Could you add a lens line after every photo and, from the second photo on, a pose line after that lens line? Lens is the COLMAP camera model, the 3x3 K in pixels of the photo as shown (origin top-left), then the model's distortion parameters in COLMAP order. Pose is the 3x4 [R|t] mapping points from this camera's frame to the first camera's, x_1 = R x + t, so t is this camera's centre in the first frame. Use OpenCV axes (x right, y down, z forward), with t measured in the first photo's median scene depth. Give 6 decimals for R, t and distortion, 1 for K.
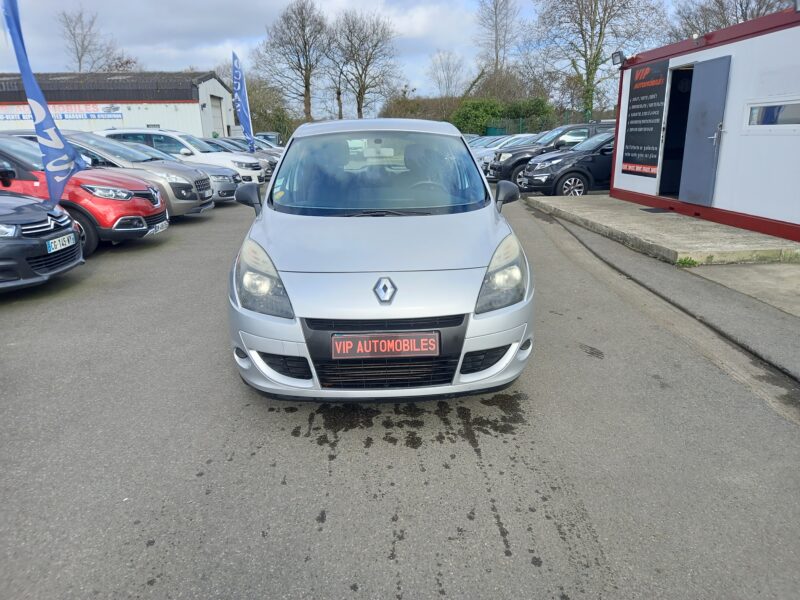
lens RADIAL K [[577.3, 0, 400.0], [0, 577.3, 300.0], [0, 0, 1]] dist [0.082131, -0.064073]
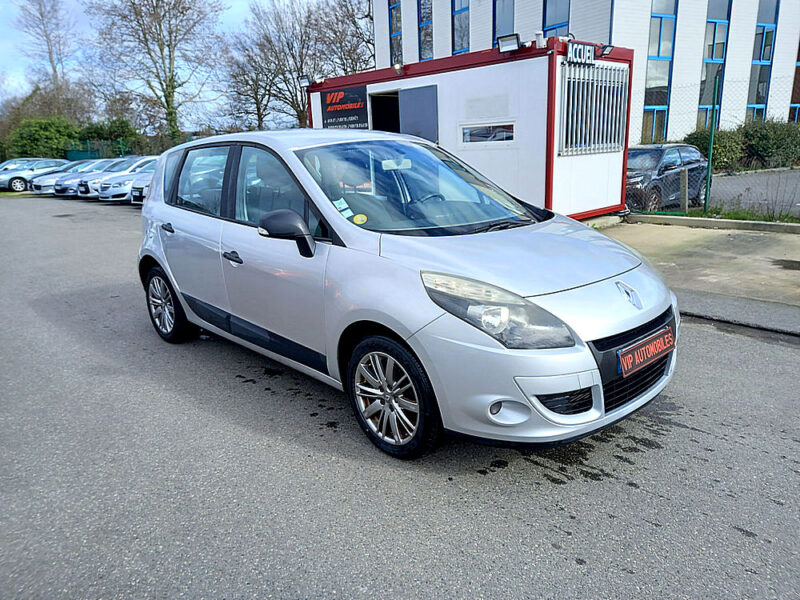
lens RADIAL K [[584.1, 0, 400.0], [0, 584.1, 300.0], [0, 0, 1]] dist [0.093229, -0.092449]
pose [[0.758835, -0.176228, 0.626987, -0.250454], [0.202291, 0.978857, 0.030297, -0.030945], [-0.619069, 0.103843, 0.778441, 0.127740]]
